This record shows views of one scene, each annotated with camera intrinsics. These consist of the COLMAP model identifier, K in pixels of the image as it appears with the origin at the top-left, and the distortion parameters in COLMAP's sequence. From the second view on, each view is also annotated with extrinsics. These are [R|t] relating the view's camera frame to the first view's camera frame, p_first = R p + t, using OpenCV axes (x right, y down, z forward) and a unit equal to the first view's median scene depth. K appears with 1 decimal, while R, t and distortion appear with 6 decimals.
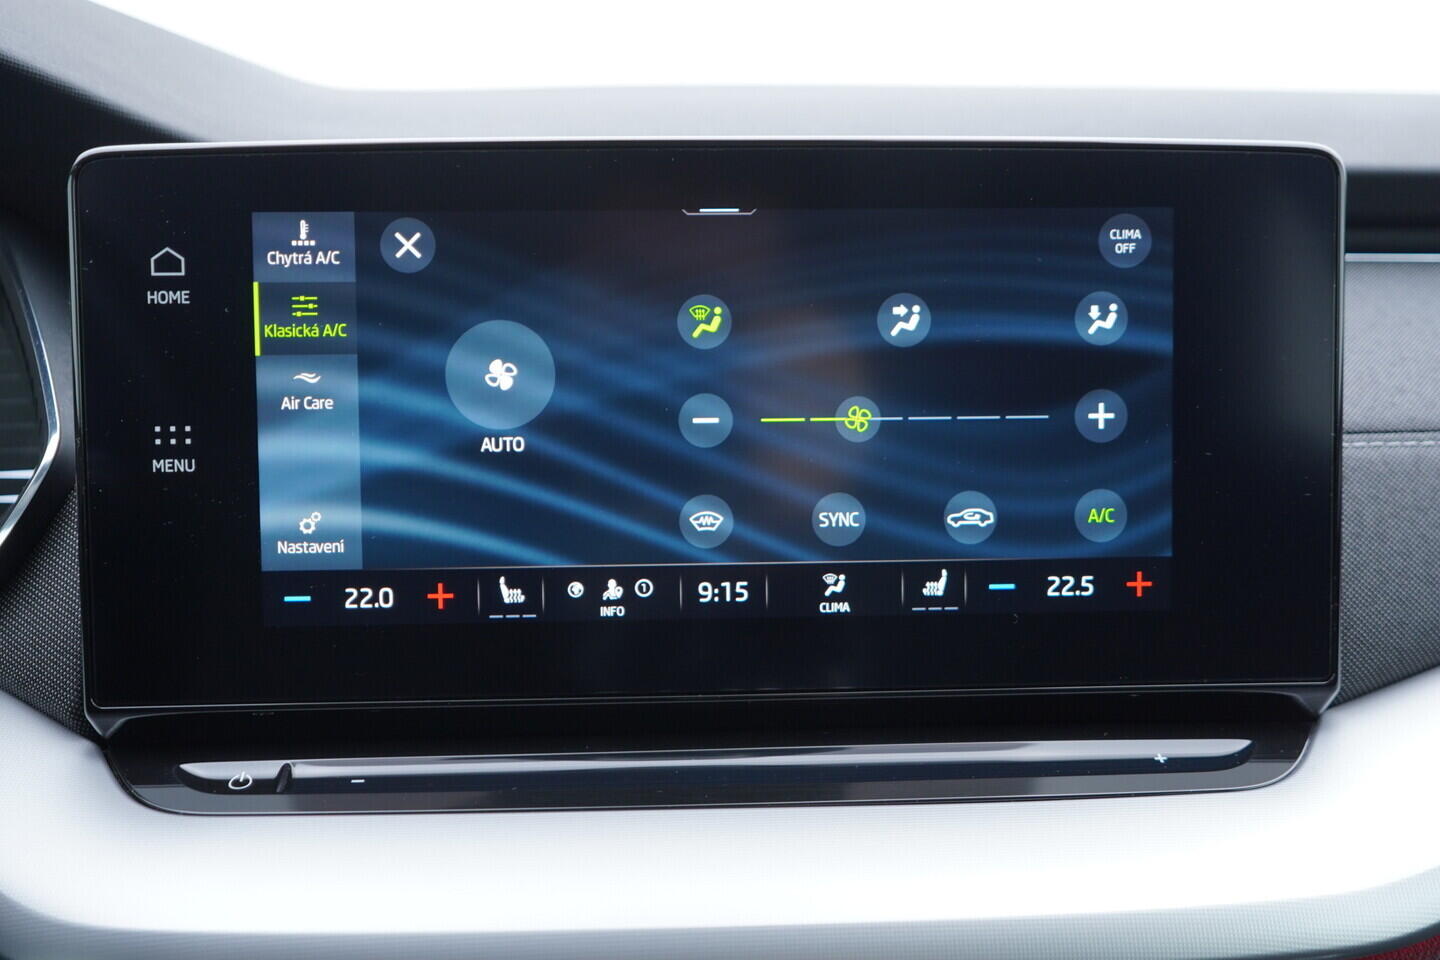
lens RADIAL K [[1487.6, 0, 720.0], [0, 1487.6, 480.0], [0, 0, 1]] dist [-0.004942, 0.037943]
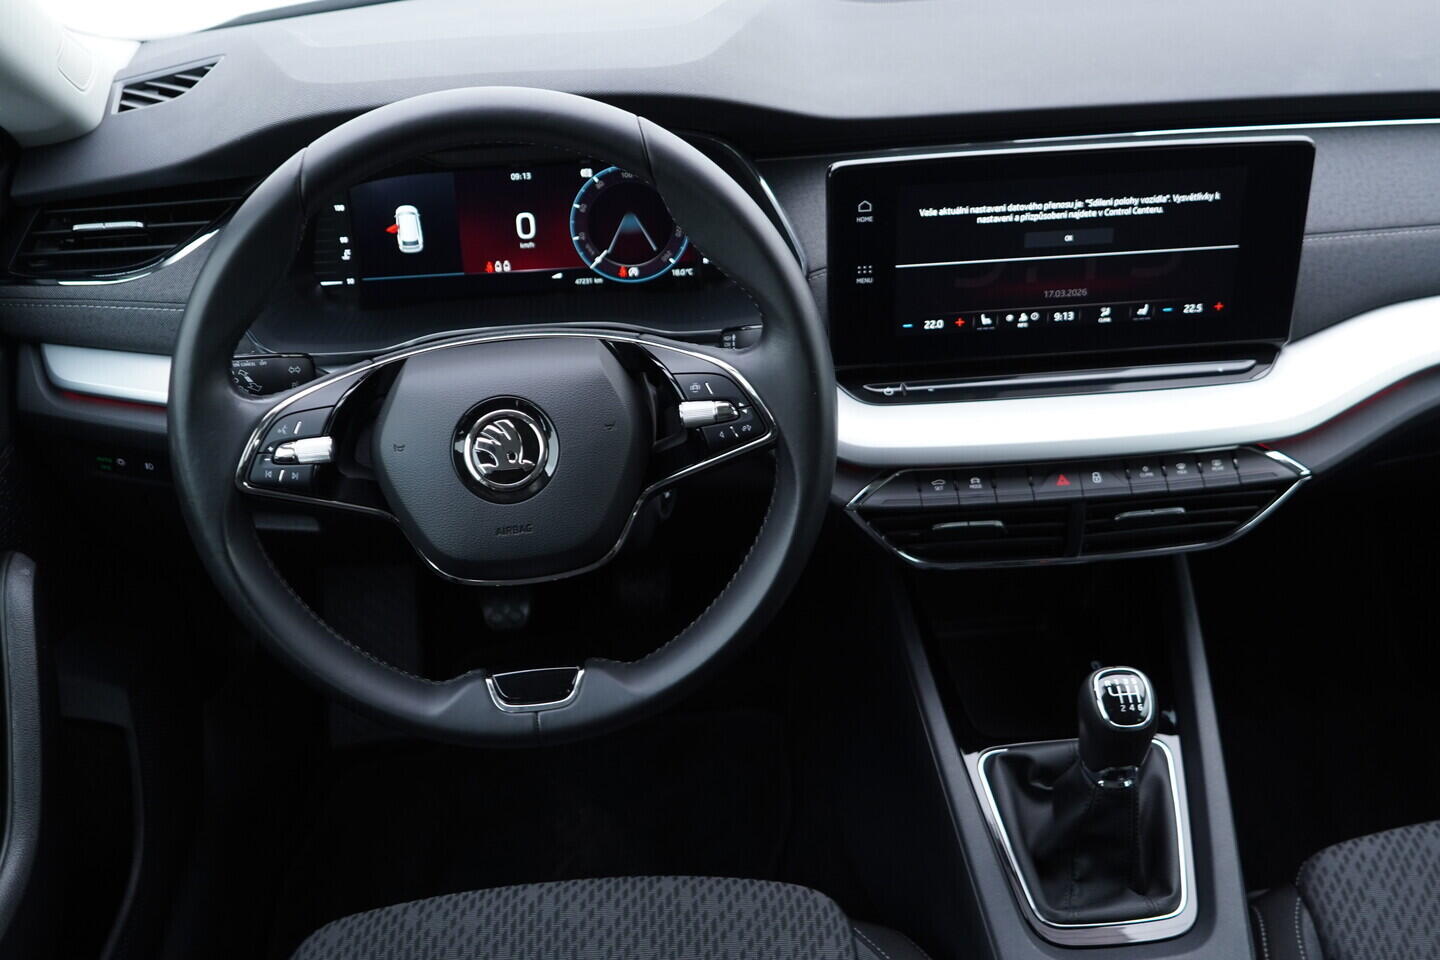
lens RADIAL K [[1477.1, 0, 720.0], [0, 1477.1, 480.0], [0, 0, 1]] dist [-0.008337, 0.046680]
pose [[0.999221, -0.035876, 0.016411, -0.668866], [0.026185, 0.914244, 0.404317, -0.744027], [-0.029509, -0.403573, 0.914472, -1.523150]]
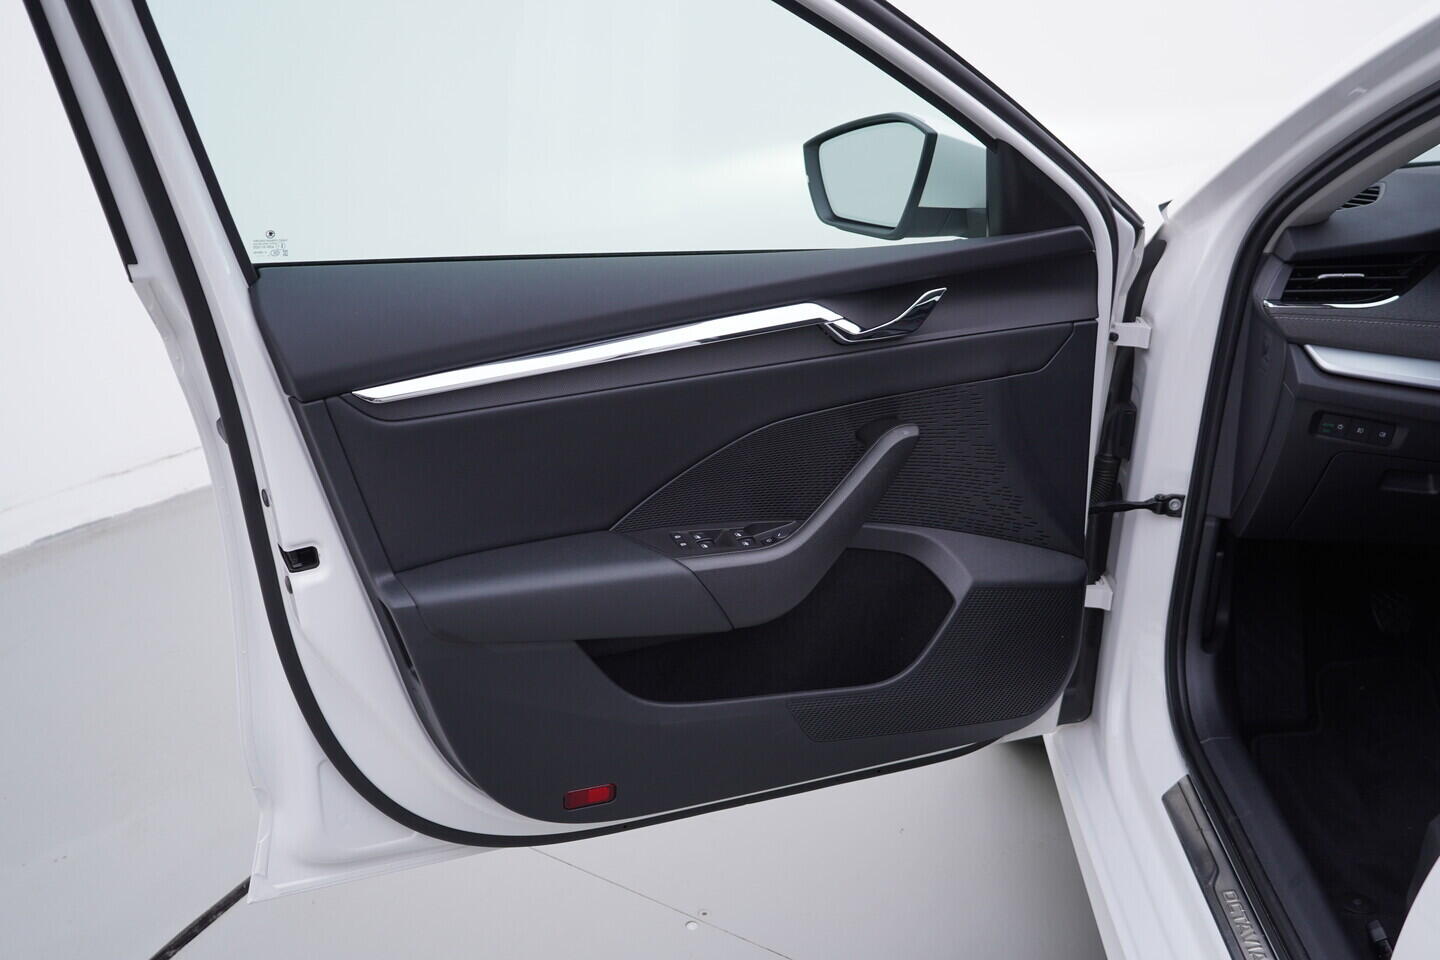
lens RADIAL K [[1493.0, 0, 720.0], [0, 1493.0, 480.0], [0, 0, 1]] dist [0.003811, 0.010057]
pose [[0.996882, 0.025583, -0.074641, -3.157838], [-0.009216, 0.977256, 0.211863, -0.425677], [0.078363, -0.210514, 0.974445, -3.246545]]
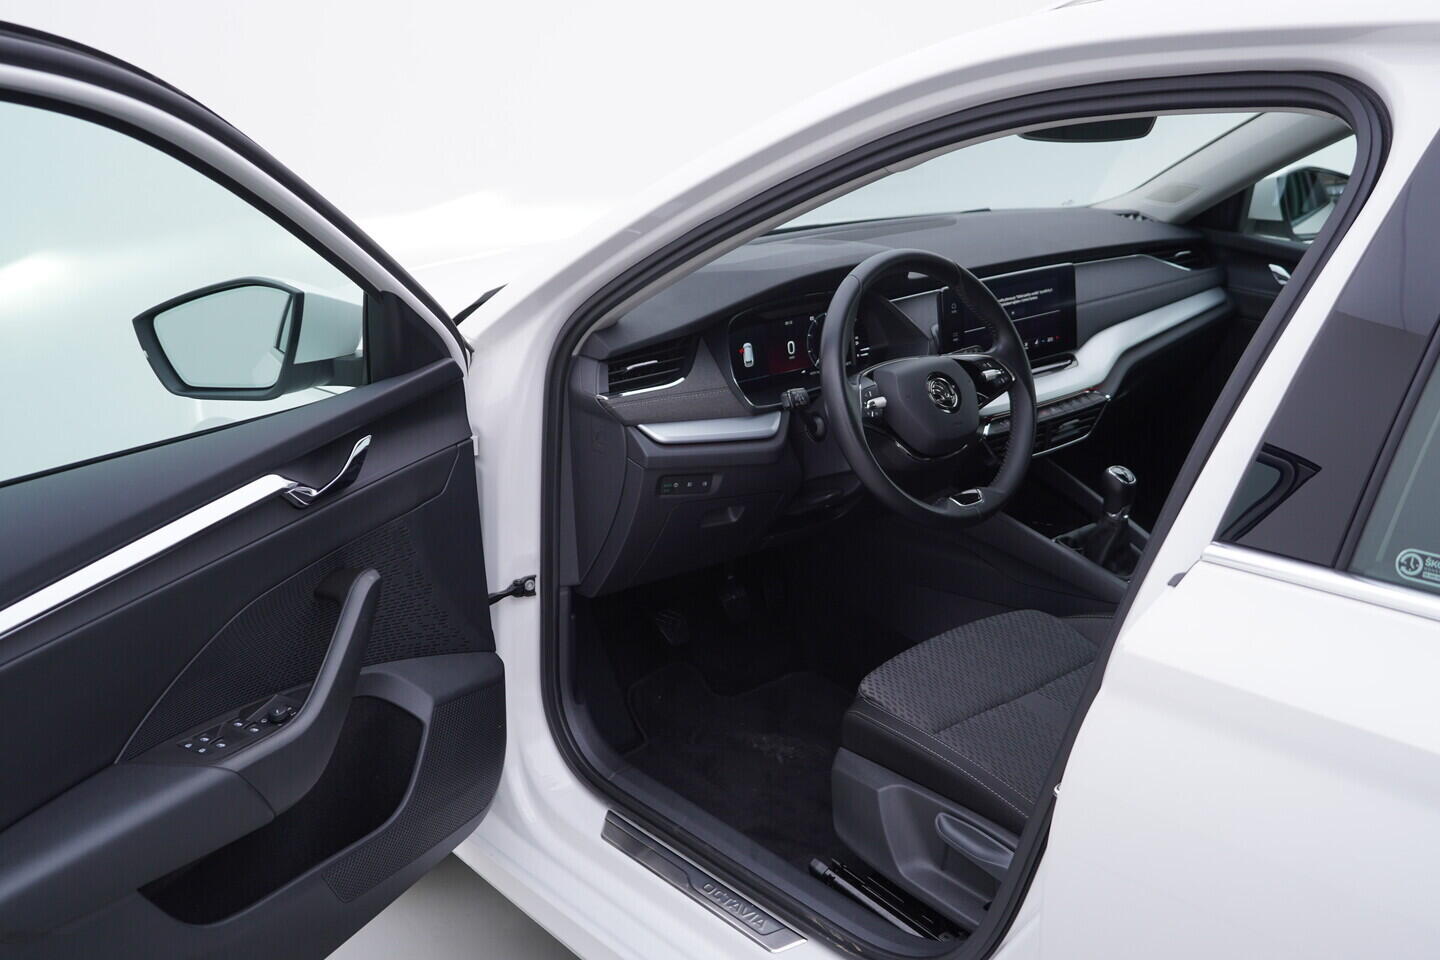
lens RADIAL K [[1488.1, 0, 720.0], [0, 1488.1, 480.0], [0, 0, 1]] dist [-0.019742, -0.007431]
pose [[0.784832, -0.192456, 0.589067, -4.621050], [0.100874, 0.977551, 0.184981, -0.642456], [-0.611444, -0.085757, 0.786627, -3.083342]]
